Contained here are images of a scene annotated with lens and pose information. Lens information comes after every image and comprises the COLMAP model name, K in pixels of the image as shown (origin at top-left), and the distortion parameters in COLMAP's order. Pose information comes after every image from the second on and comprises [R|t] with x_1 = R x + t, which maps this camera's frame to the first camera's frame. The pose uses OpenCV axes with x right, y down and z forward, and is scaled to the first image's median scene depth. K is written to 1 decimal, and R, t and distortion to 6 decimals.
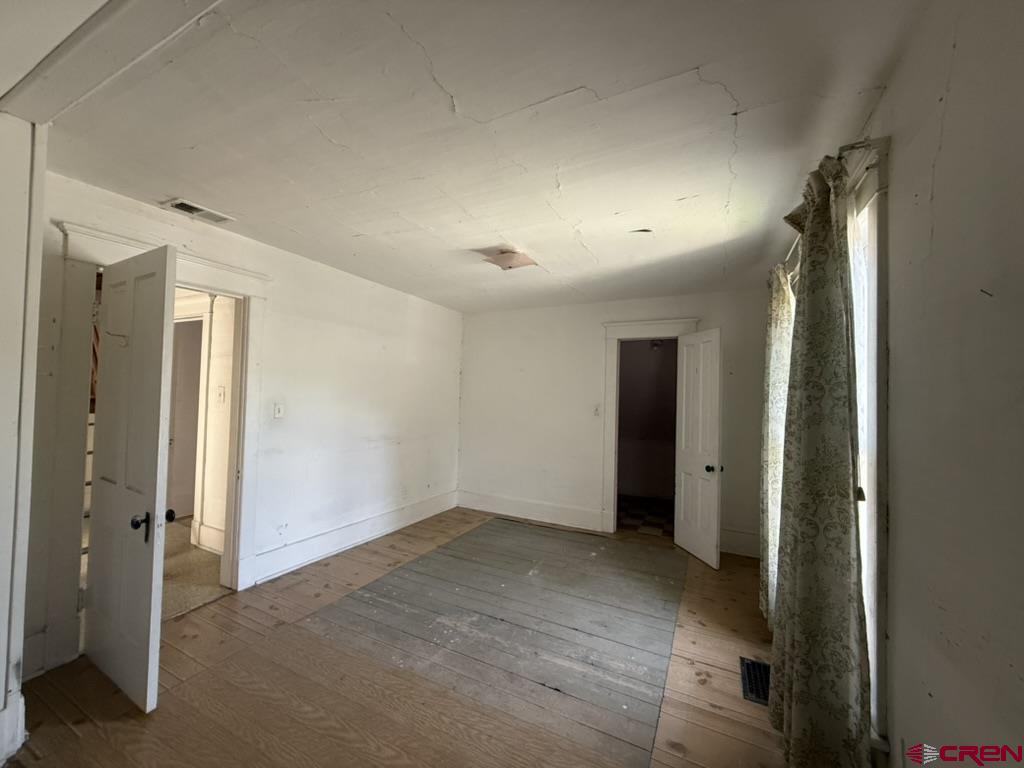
lens RADIAL K [[416.7, 0, 512.0], [0, 416.7, 384.0], [0, 0, 1]] dist [-0.000702, 0.000197]
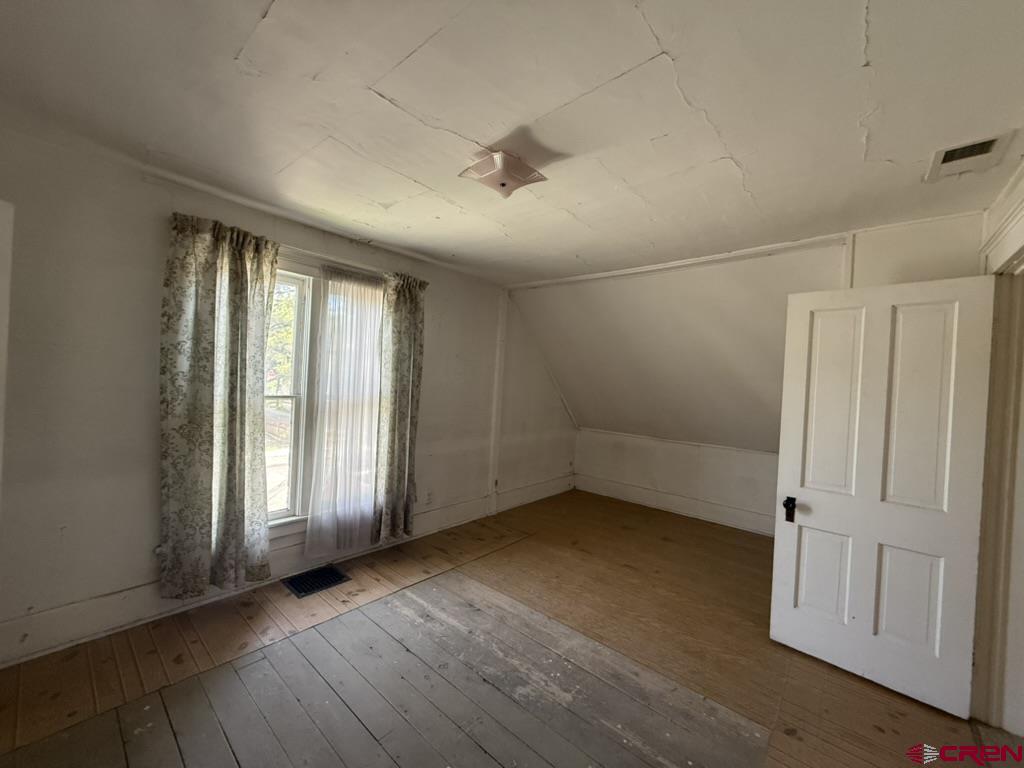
lens RADIAL K [[416.7, 0, 512.0], [0, 416.7, 384.0], [0, 0, 1]] dist [-0.000702, 0.000197]
pose [[-0.969503, -0.073706, 0.233732, -0.240022], [-0.078856, 0.996804, -0.012750, 0.040099], [-0.232045, -0.030793, -0.972217, 2.003400]]
